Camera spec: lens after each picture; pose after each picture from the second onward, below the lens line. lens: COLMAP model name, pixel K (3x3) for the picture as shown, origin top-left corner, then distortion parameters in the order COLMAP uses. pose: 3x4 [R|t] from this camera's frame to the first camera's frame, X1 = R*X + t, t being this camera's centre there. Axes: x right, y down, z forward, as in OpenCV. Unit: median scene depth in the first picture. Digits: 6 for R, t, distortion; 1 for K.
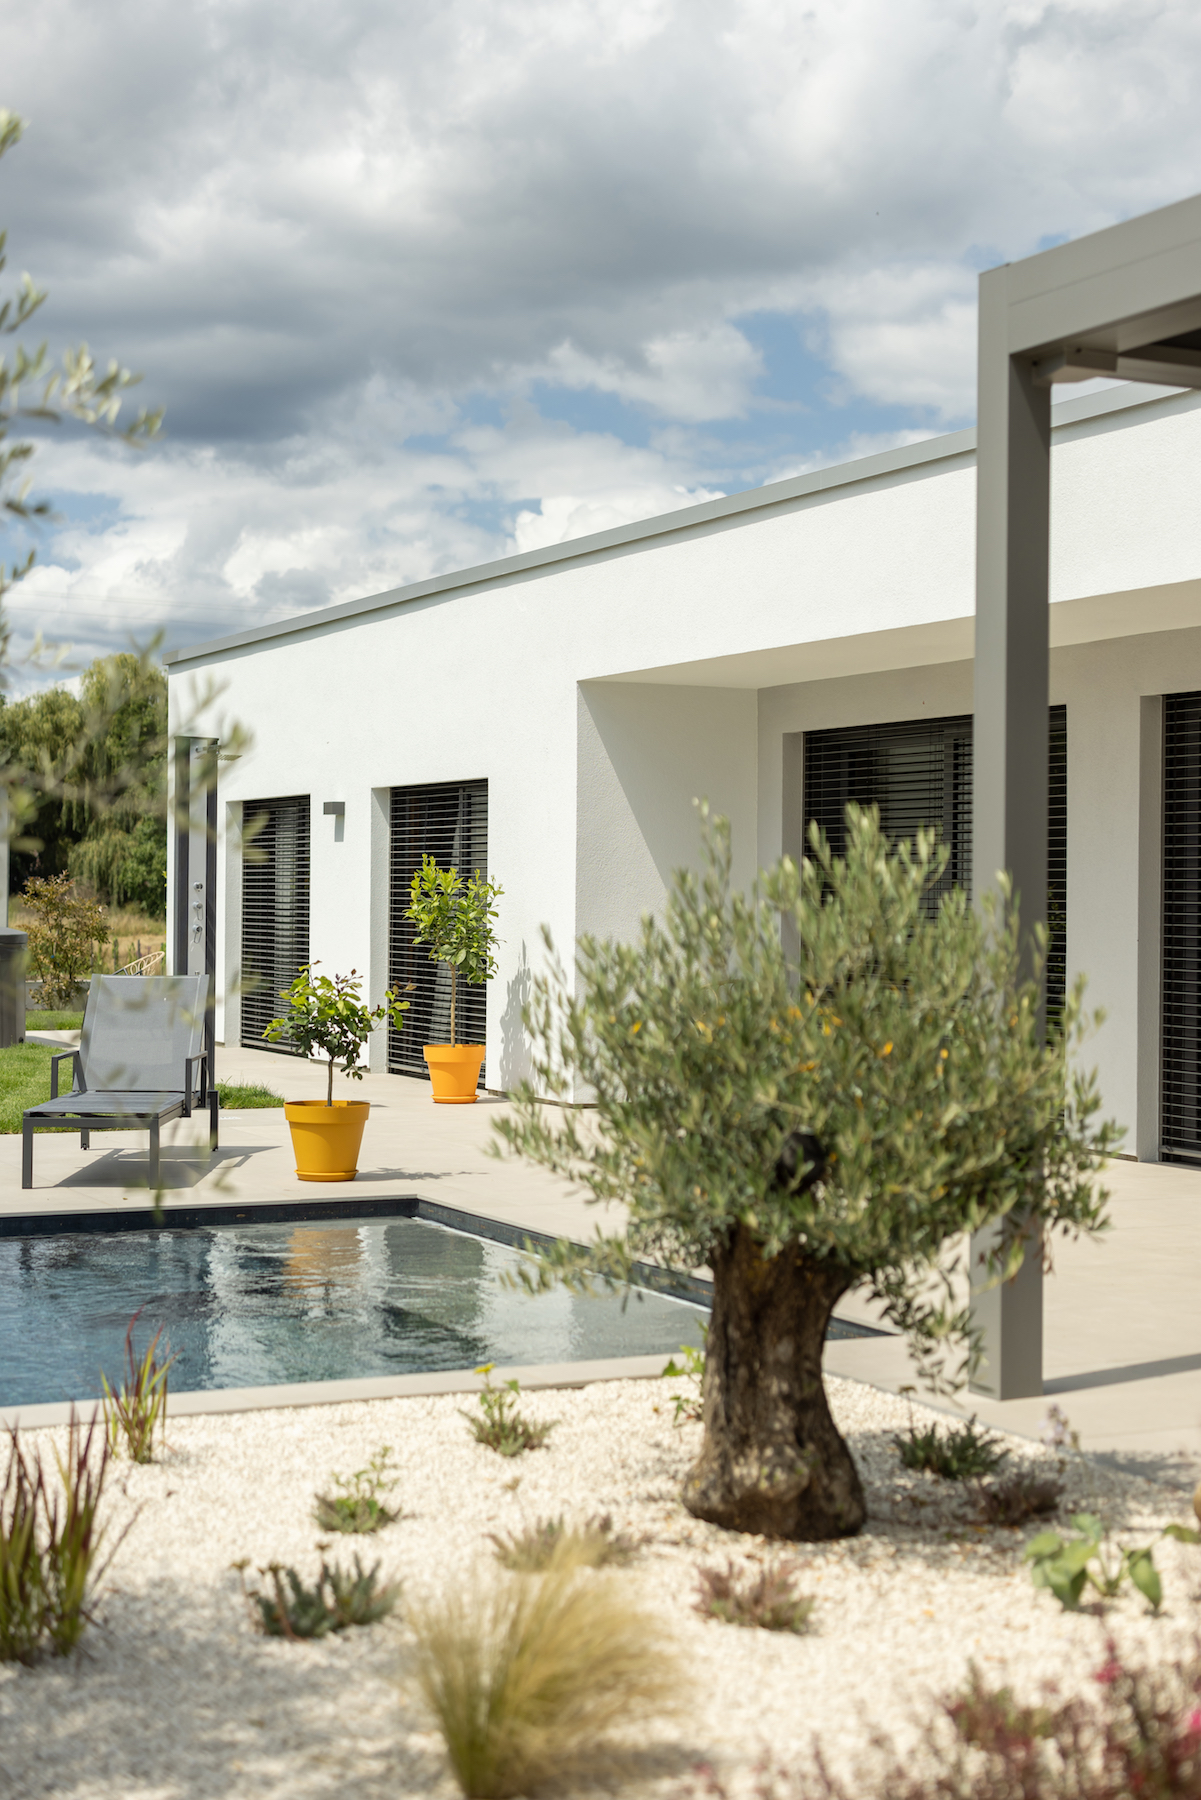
lens RADIAL K [[2590.0, 0, 600.5], [0, 2590.0, 900.0], [0, 0, 1]] dist [-0.024237, -0.030168]
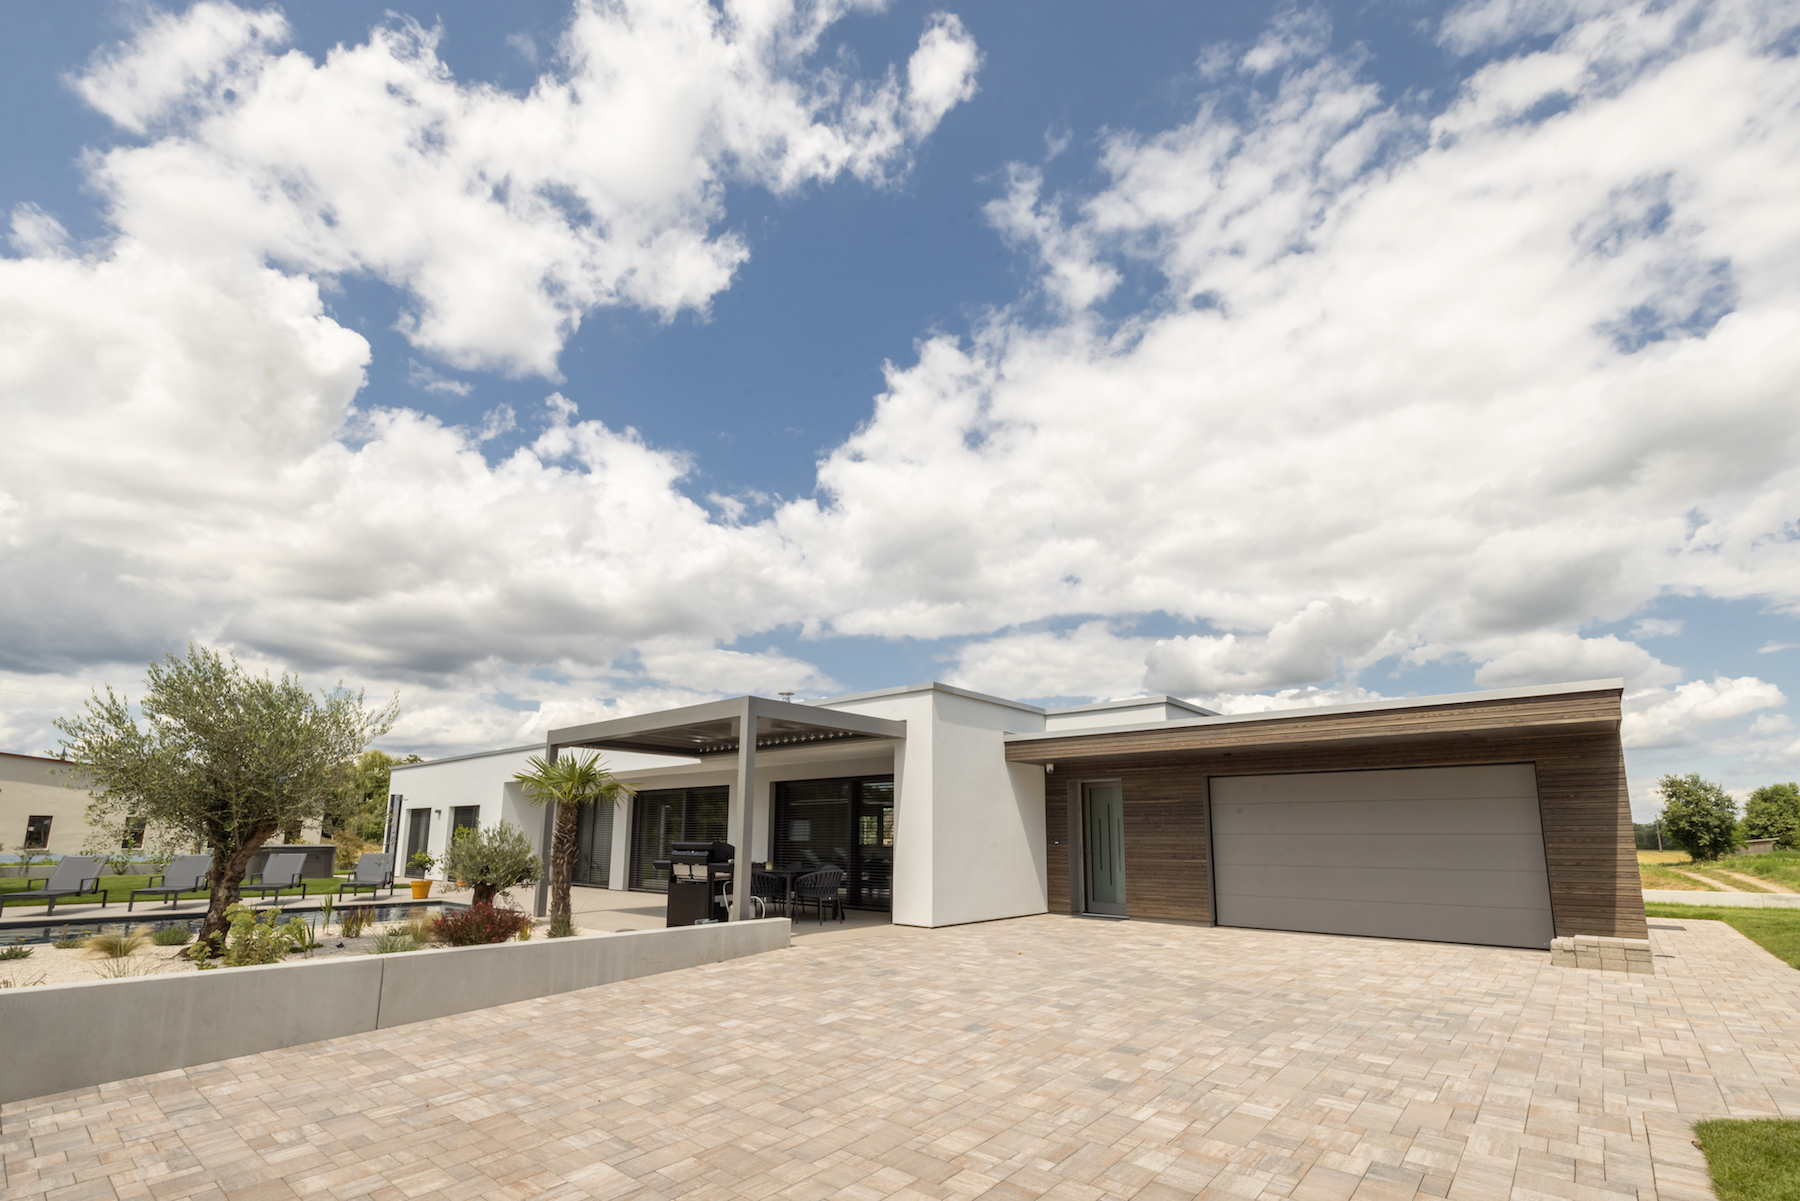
lens RADIAL K [[806.9, 0, 899.0], [0, 806.9, 711.8], [0, 0, 1]] dist [0.000342, 0.000071]
pose [[0.922689, 0.054292, 0.381704, 0.069953], [0.004719, 0.988371, -0.151990, 0.003875], [-0.385517, 0.142040, 0.911702, -0.408935]]
